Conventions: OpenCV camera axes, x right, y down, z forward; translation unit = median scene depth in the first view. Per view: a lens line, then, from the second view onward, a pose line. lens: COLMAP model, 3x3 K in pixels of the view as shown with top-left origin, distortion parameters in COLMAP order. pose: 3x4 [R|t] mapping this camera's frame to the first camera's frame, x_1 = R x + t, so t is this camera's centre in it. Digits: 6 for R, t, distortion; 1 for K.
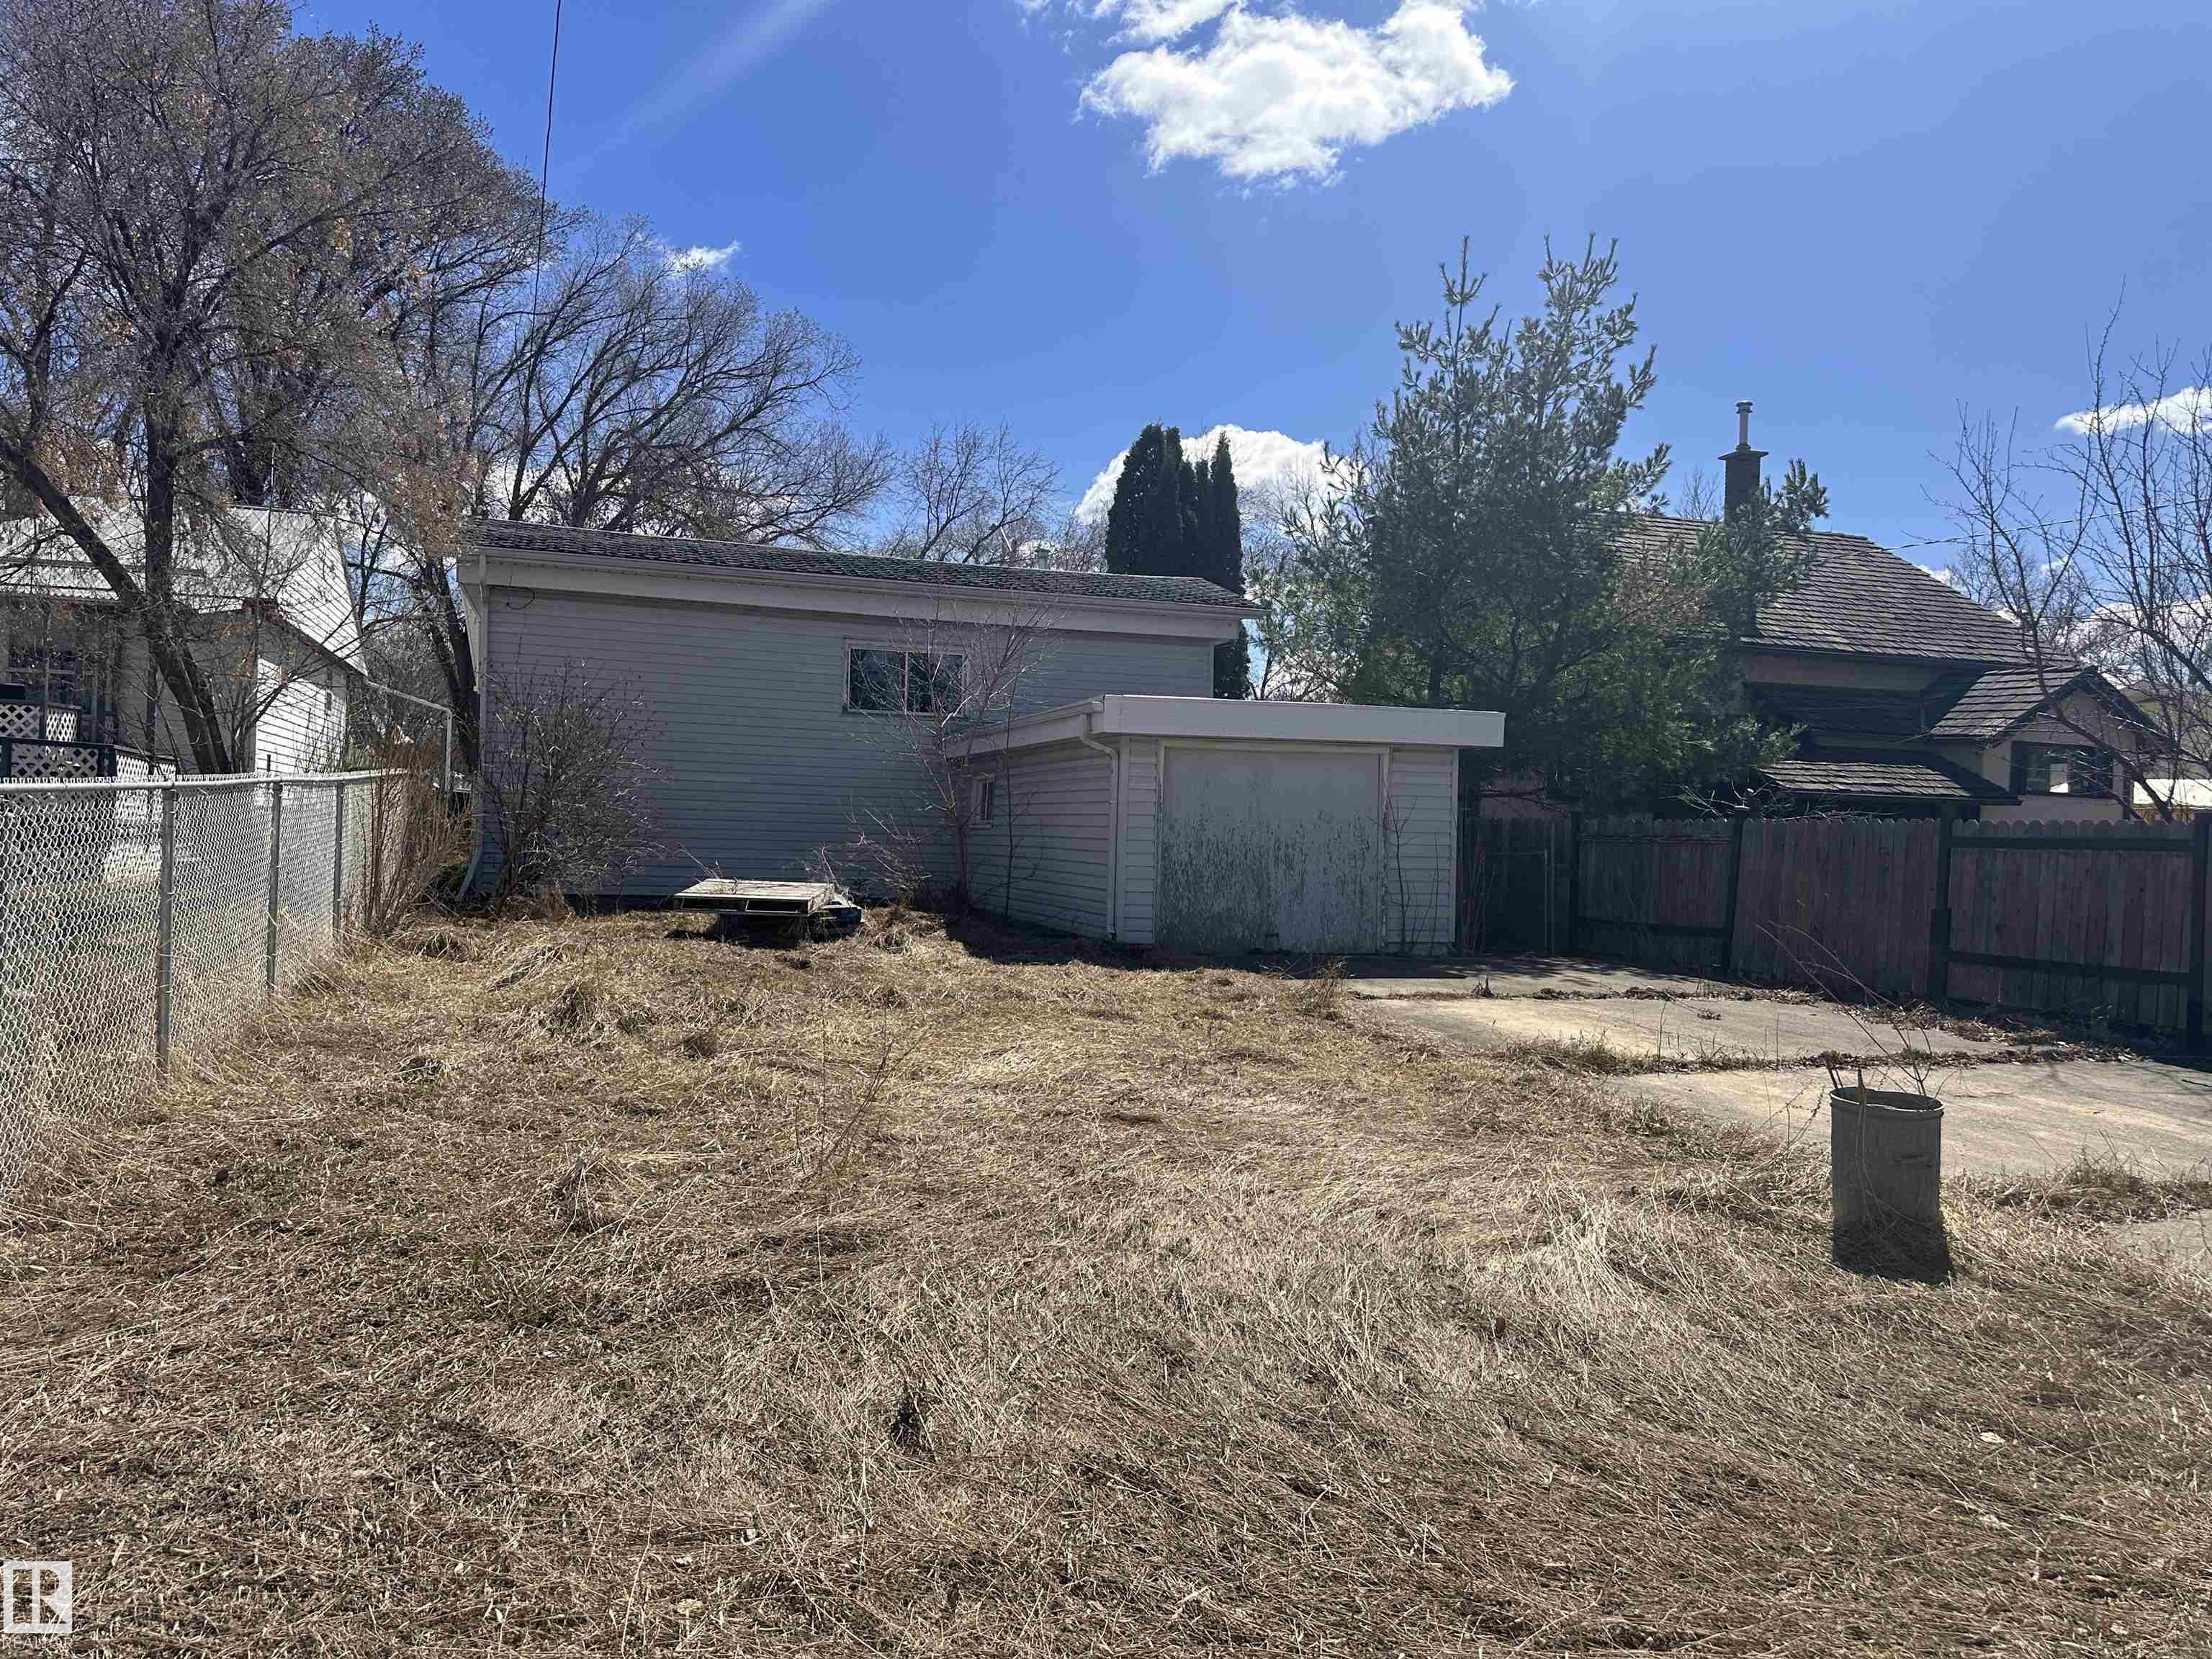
lens RADIAL K [[1594.4, 0, 1099.7], [0, 1594.4, 807.1], [0, 0, 1]] dist [0.067328, -0.061525]
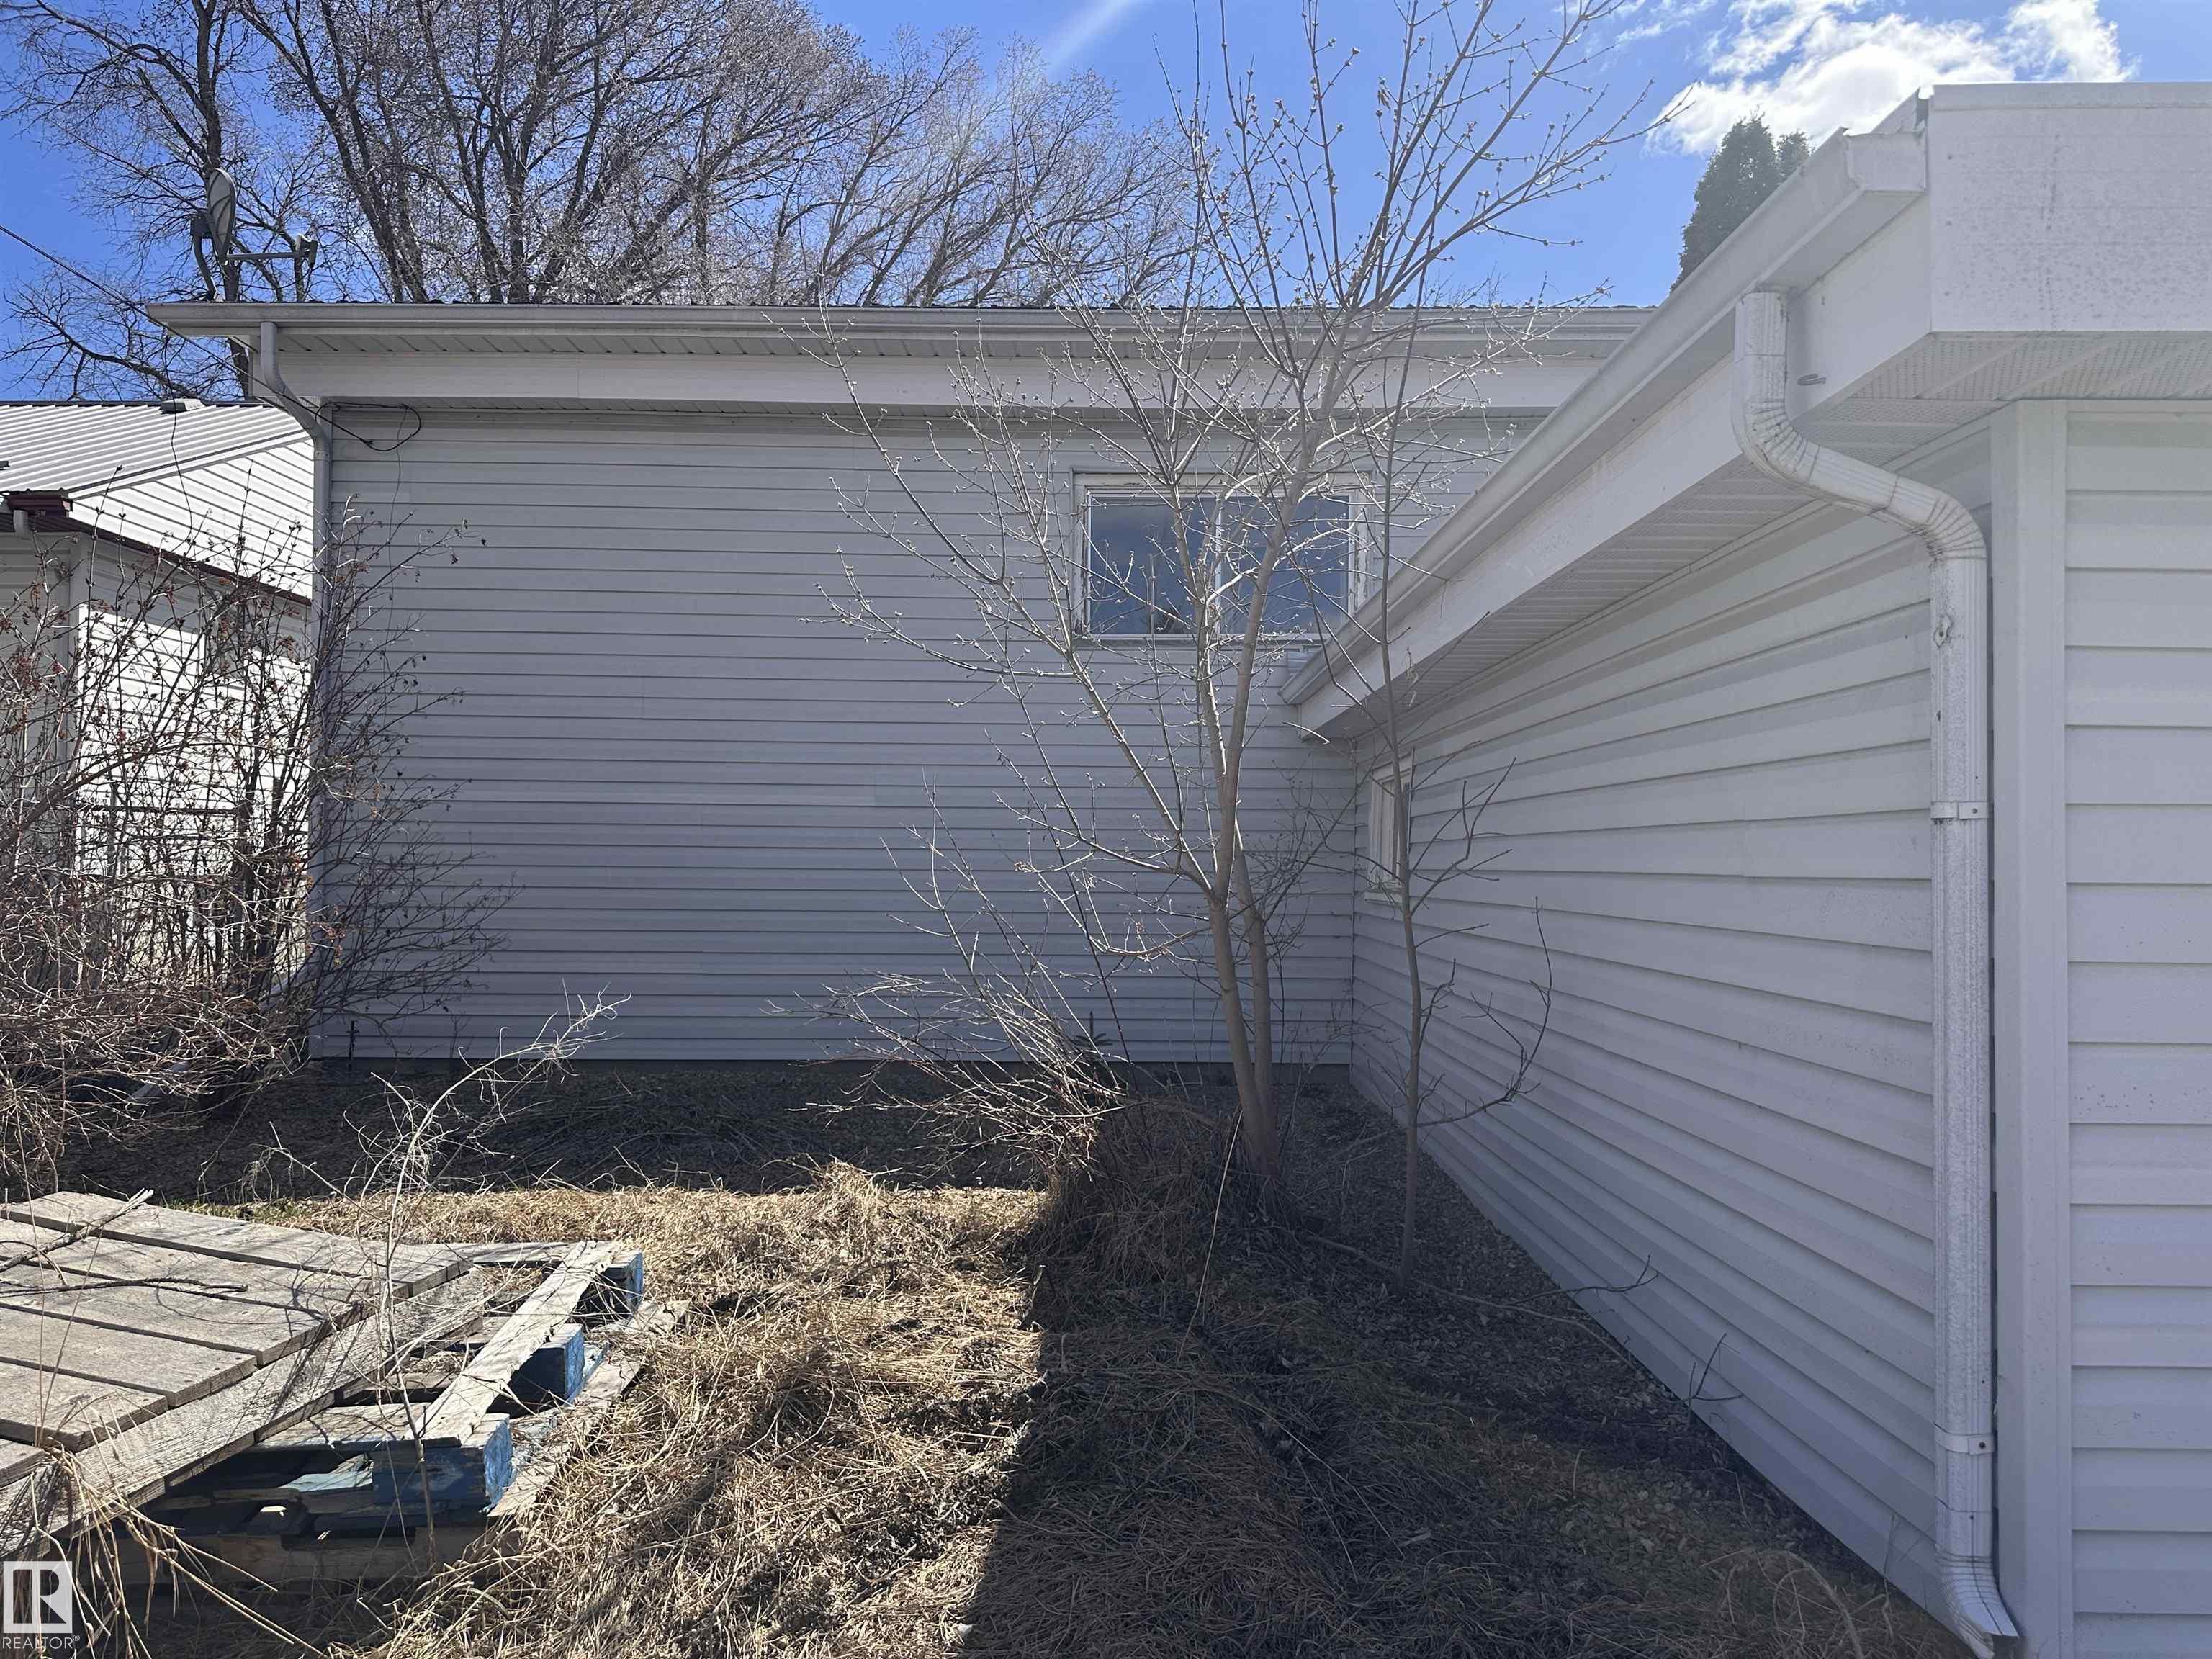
lens RADIAL K [[1594.4, 0, 1123.1], [0, 1594.4, 815.9], [0, 0, 1]] dist [0.067328, -0.061525]
pose [[0.952512, -0.029854, -0.303034, -0.023978], [0.022873, 0.999385, -0.026562, 0.000732], [0.303640, 0.018369, 0.952610, 0.766440]]
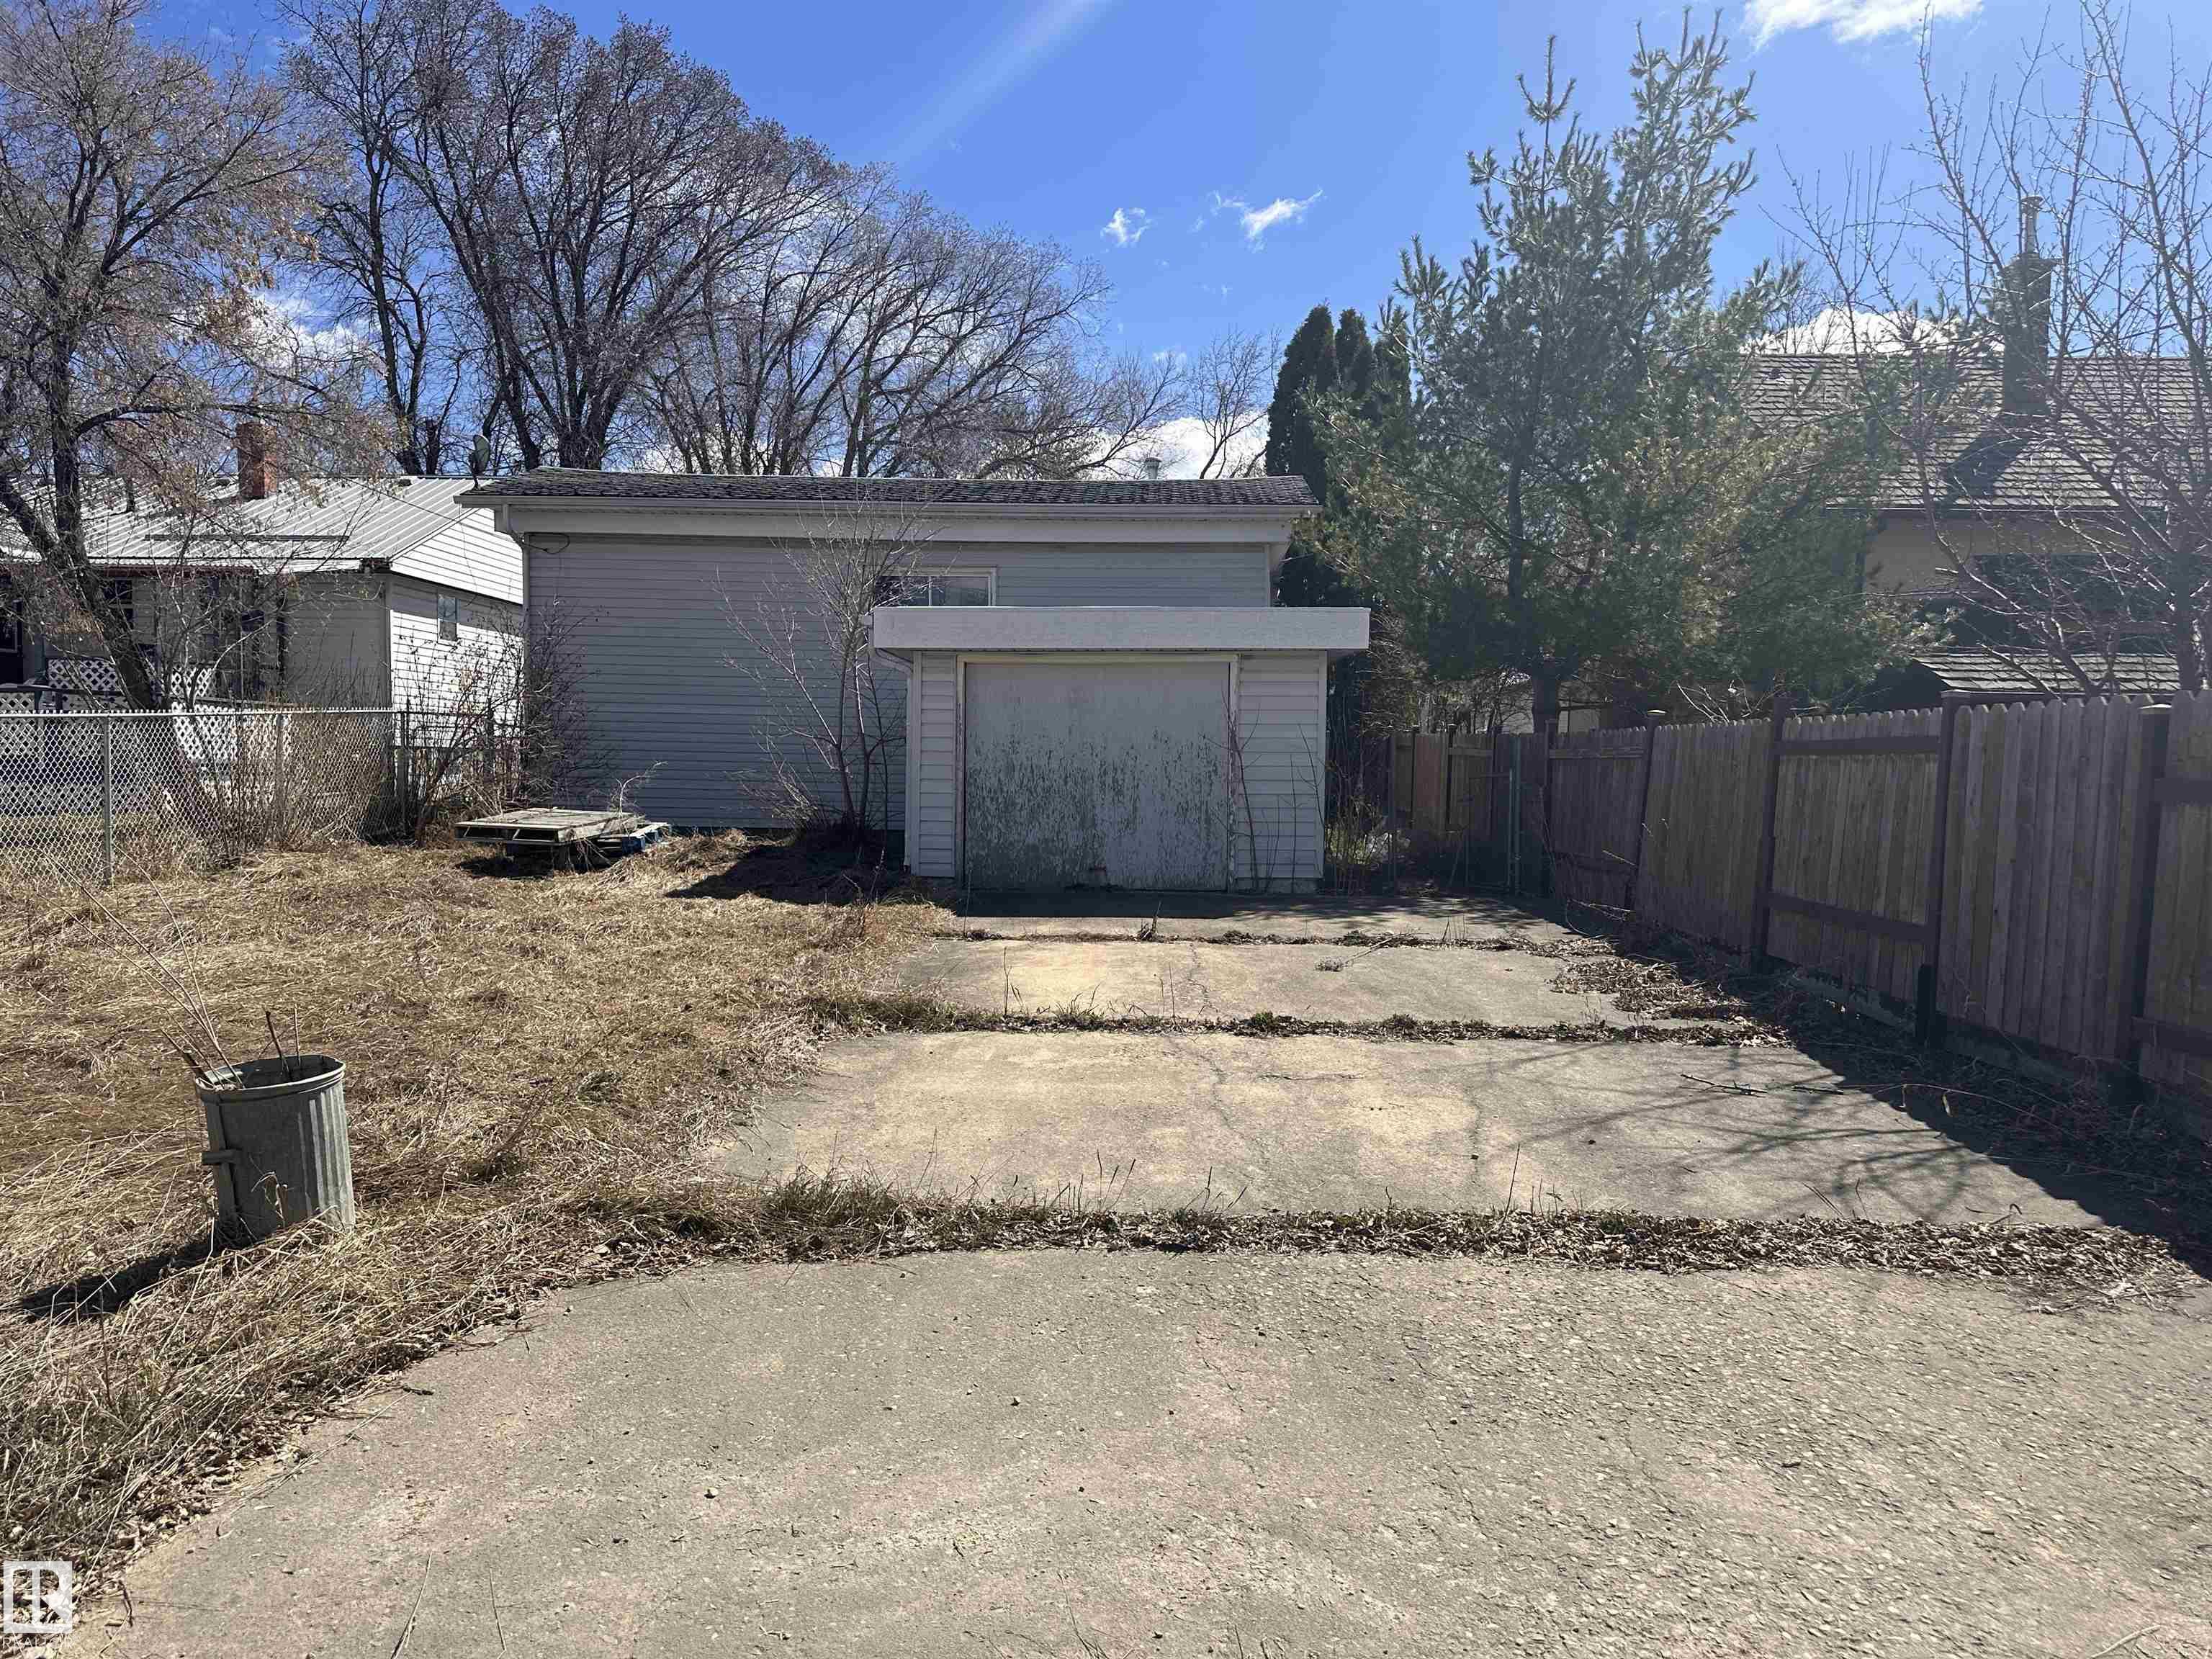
lens RADIAL K [[1594.4, 0, 1103.9], [0, 1594.4, 839.9], [0, 0, 1]] dist [0.067328, -0.061525]
pose [[0.942574, 0.001406, -0.333995, 0.400835], [0.018033, 0.998318, 0.055094, 0.014082], [0.333511, -0.057953, 0.940963, 0.153146]]
